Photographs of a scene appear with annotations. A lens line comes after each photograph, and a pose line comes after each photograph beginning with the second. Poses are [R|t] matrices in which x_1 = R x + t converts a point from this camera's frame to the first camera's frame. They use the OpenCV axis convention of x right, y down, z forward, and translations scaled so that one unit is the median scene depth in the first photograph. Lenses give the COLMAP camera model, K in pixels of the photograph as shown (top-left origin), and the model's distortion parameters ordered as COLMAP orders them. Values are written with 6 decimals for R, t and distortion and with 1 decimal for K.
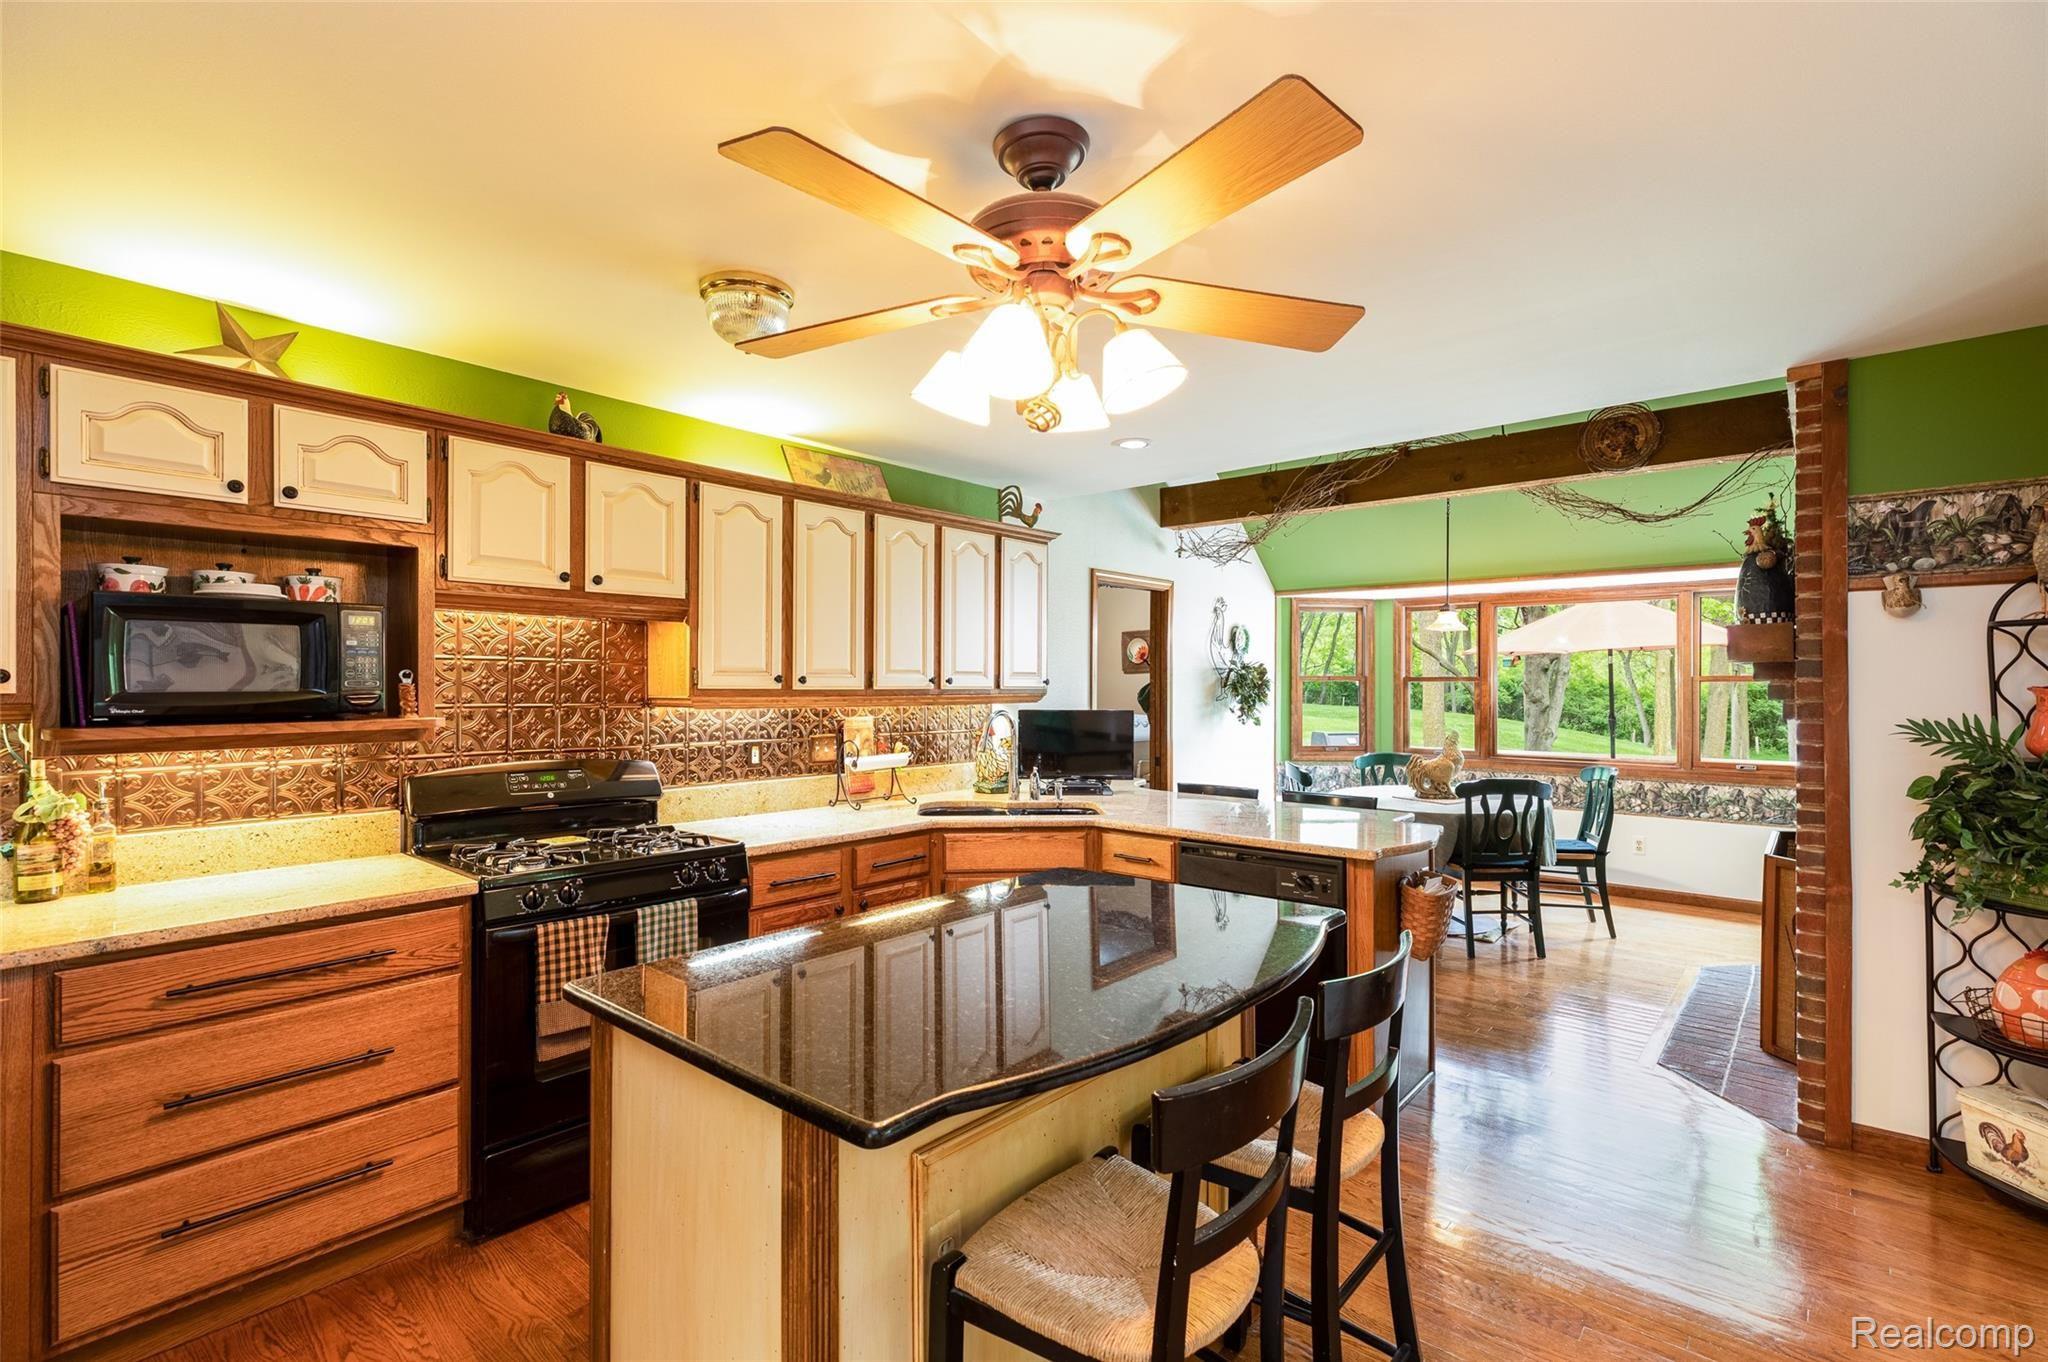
lens RADIAL K [[945.4, 0, 1027.0], [0, 945.4, 684.6], [0, 0, 1]] dist [0.000588, 0.000267]
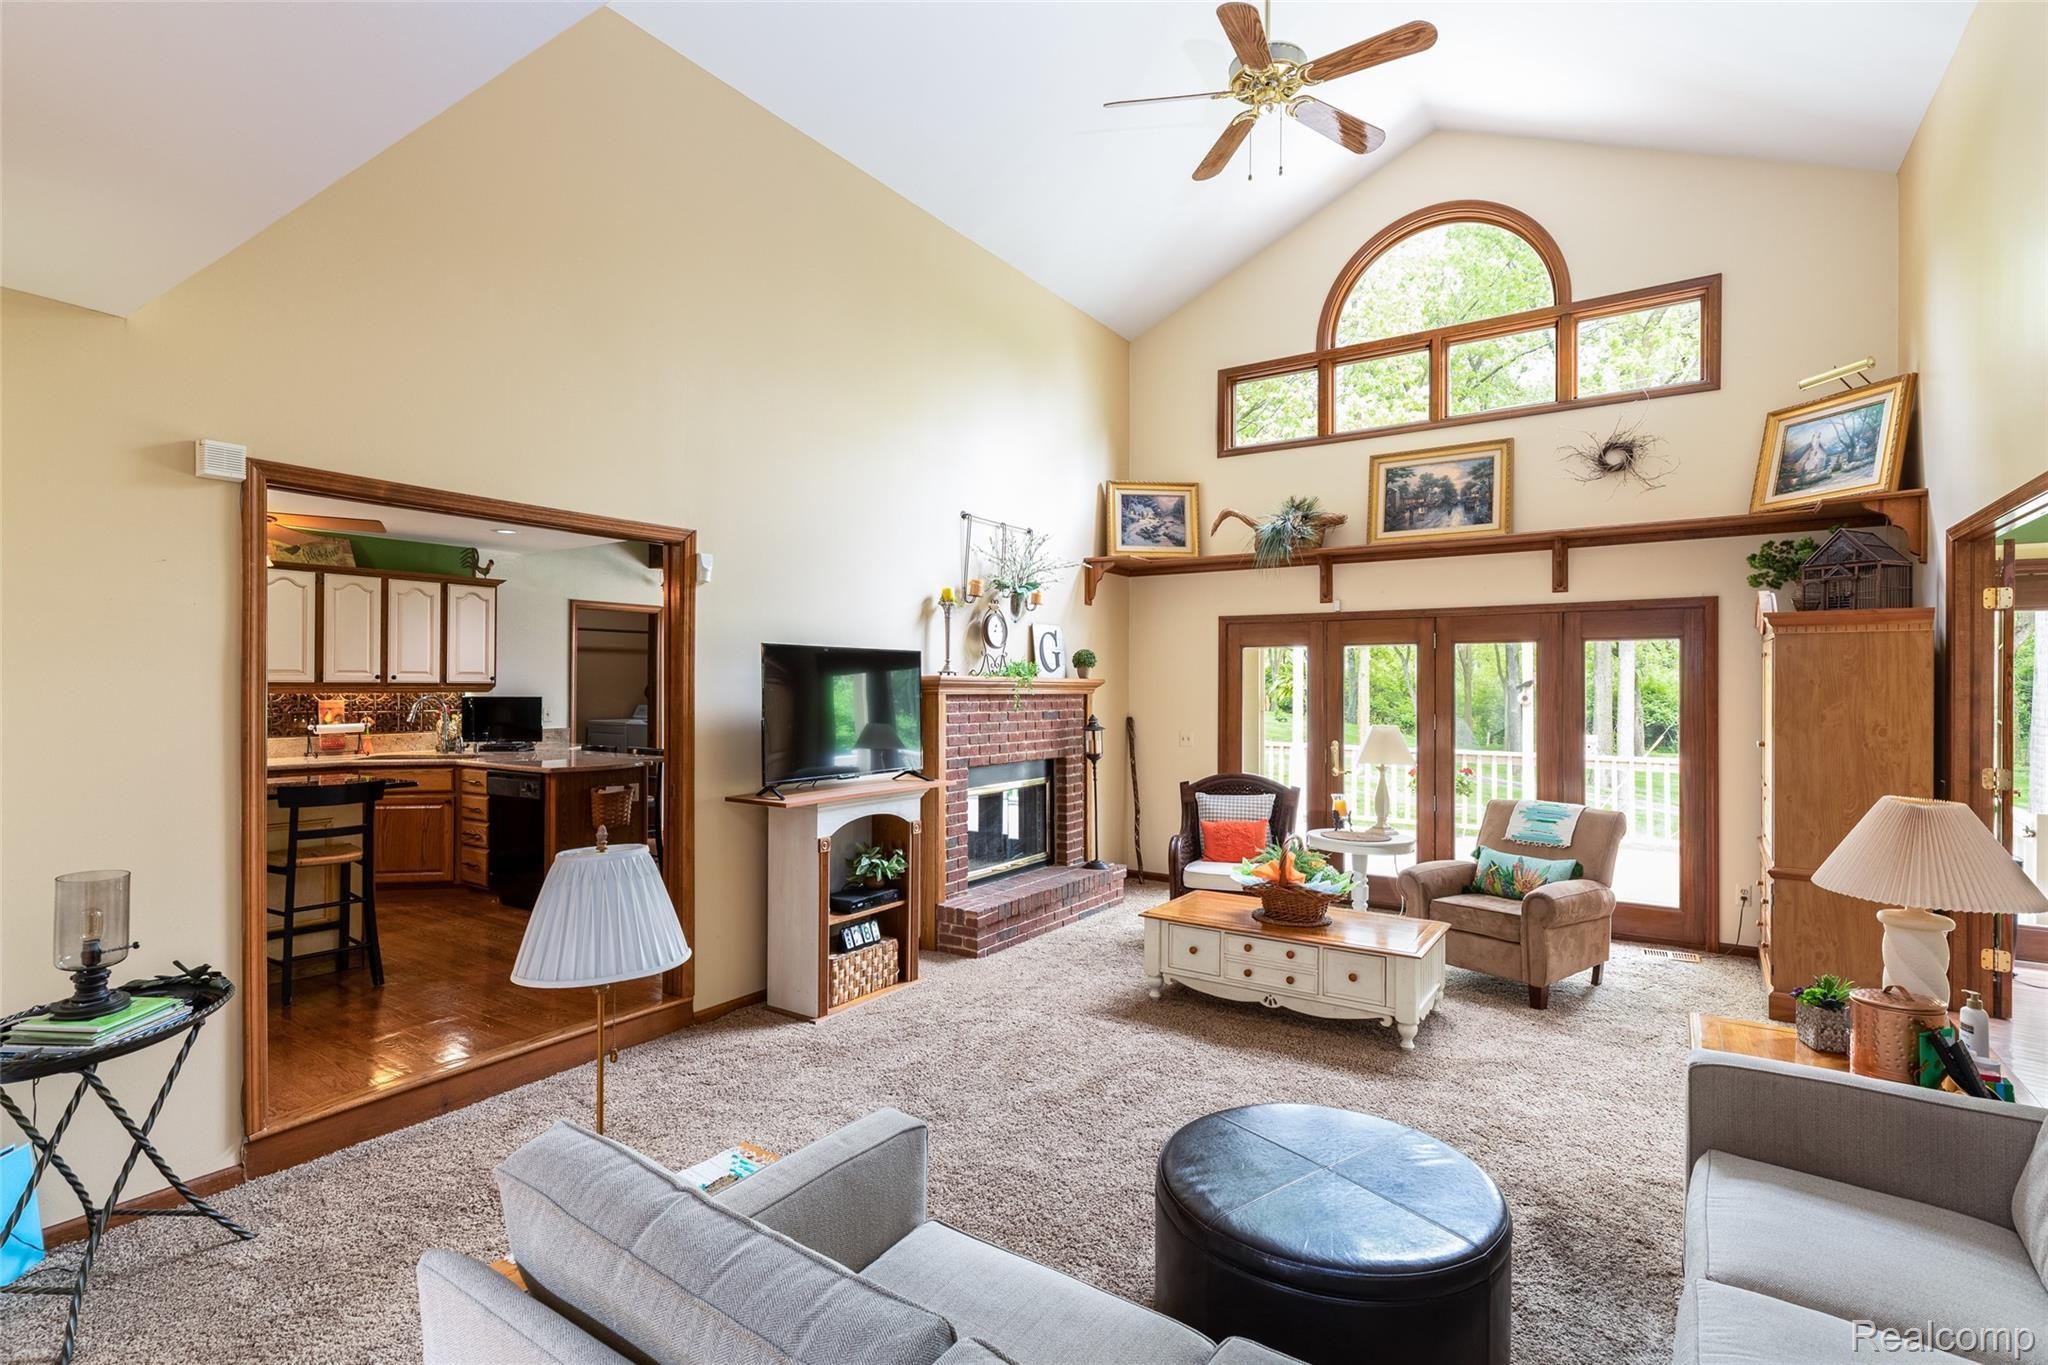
lens RADIAL K [[945.4, 0, 1018.7], [0, 945.4, 681.4], [0, 0, 1]] dist [0.000588, 0.000267]
pose [[0.993953, 0.001243, 0.109803, 0.736986], [-0.001510, 0.999996, 0.002349, -0.002482], [-0.109800, -0.002500, 0.993951, -0.641138]]
